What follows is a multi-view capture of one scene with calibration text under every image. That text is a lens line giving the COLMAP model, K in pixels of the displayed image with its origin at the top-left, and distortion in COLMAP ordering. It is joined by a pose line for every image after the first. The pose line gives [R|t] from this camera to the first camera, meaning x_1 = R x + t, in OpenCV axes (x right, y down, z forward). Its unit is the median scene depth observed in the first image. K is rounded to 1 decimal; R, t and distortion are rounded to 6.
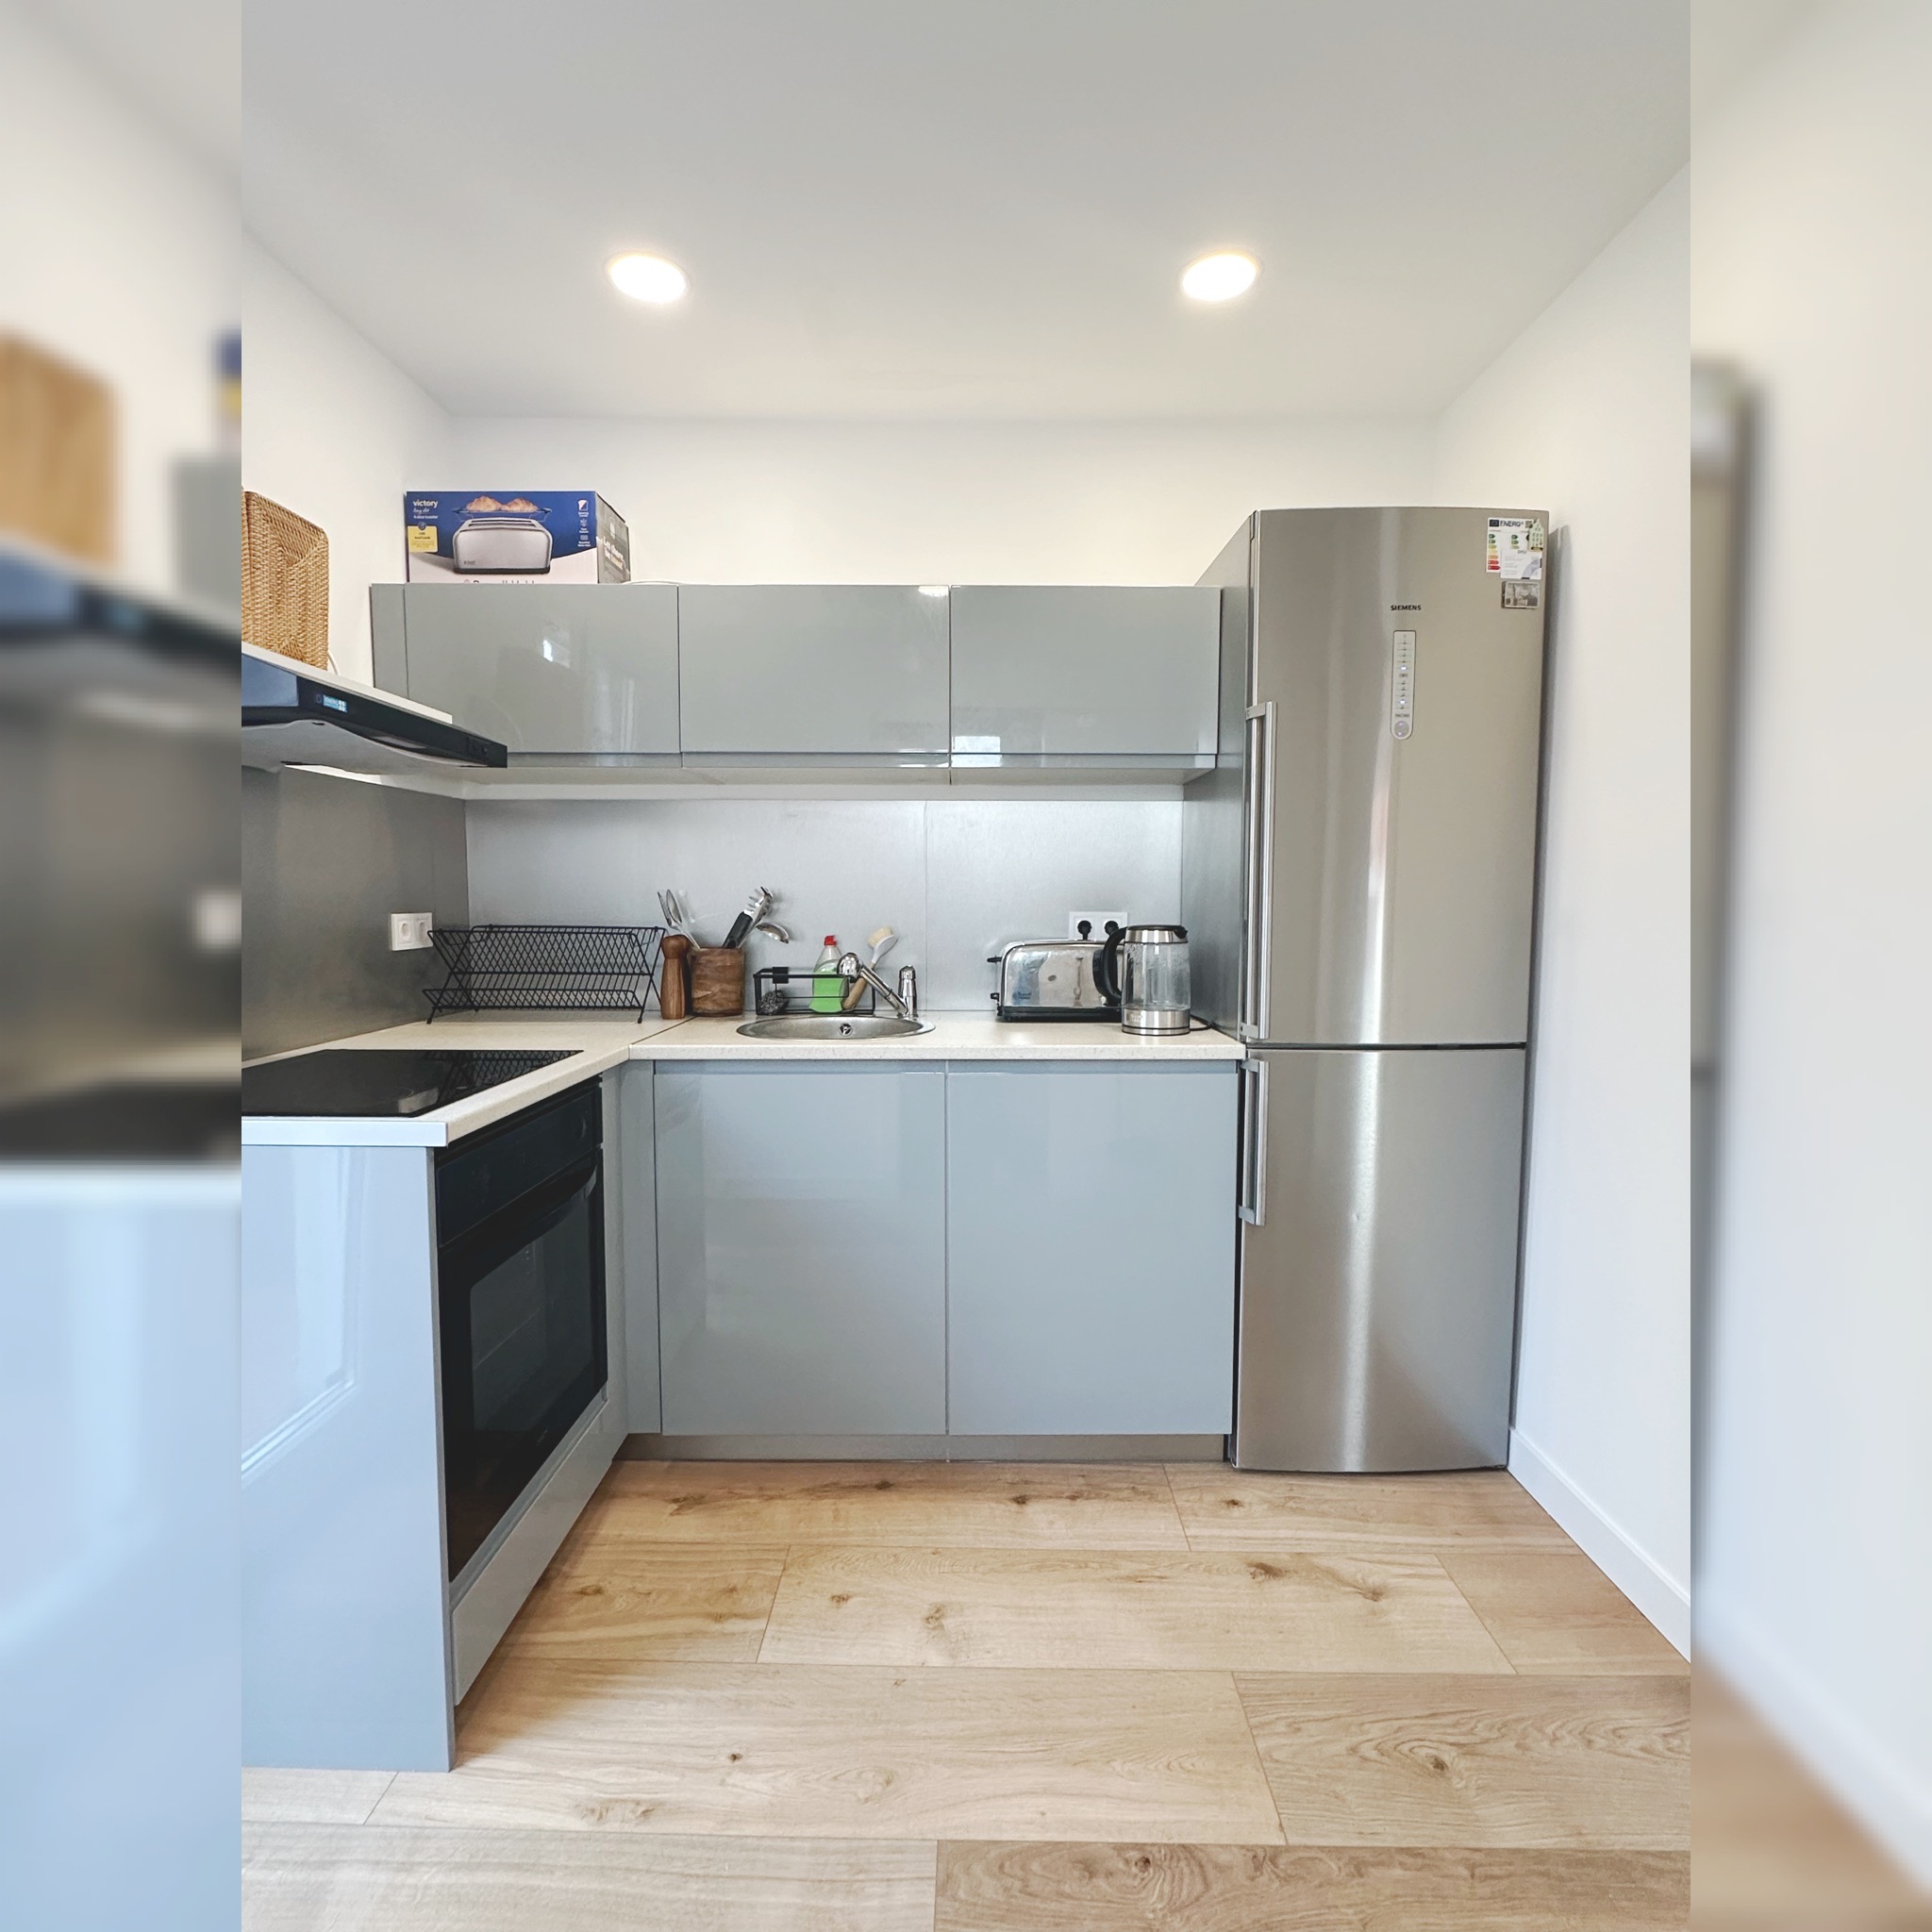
lens RADIAL K [[1003.4, 0, 963.9], [0, 1003.4, 965.2], [0, 0, 1]] dist [-0.005908, 0.002244]
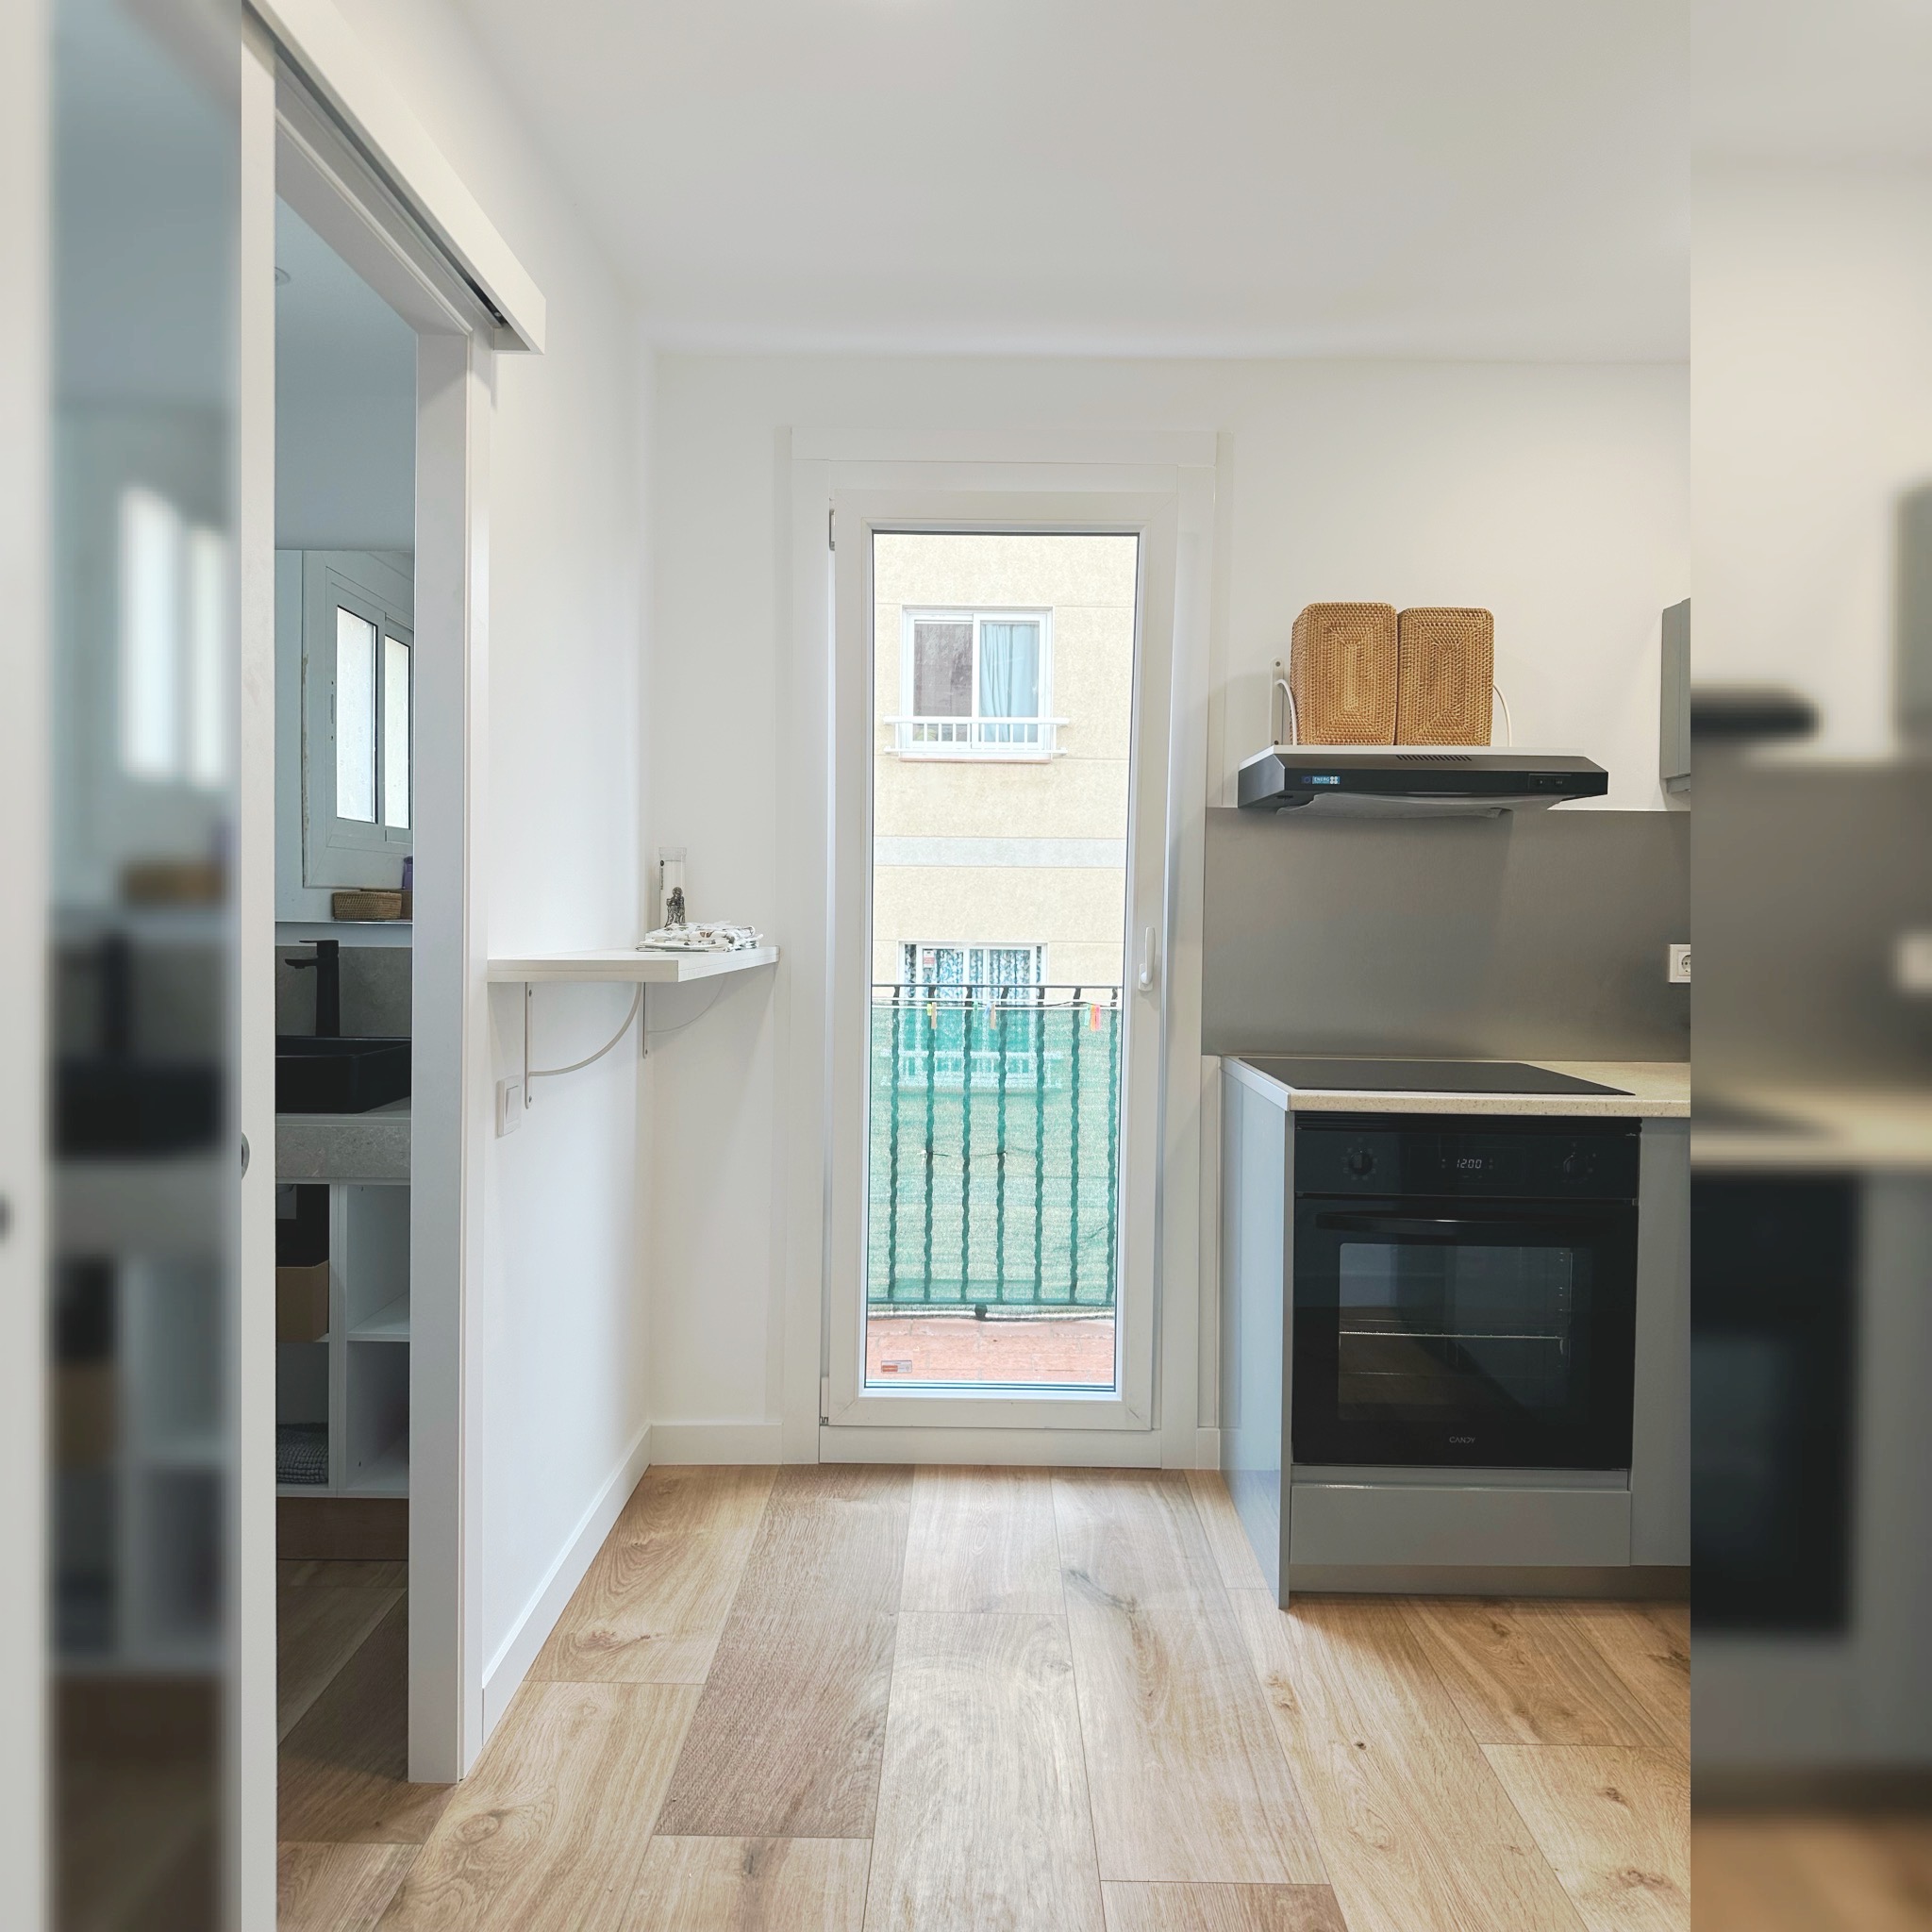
lens RADIAL K [[1381.6, 0, 966.1], [0, 1381.6, 957.6], [0, 0, 1]] dist [-0.005863, -0.005476]
pose [[0.001427, 0.031696, -0.999497, 1.094492], [-0.078444, 0.996421, 0.031487, -0.040346], [0.996917, 0.078360, 0.003908, 0.477836]]
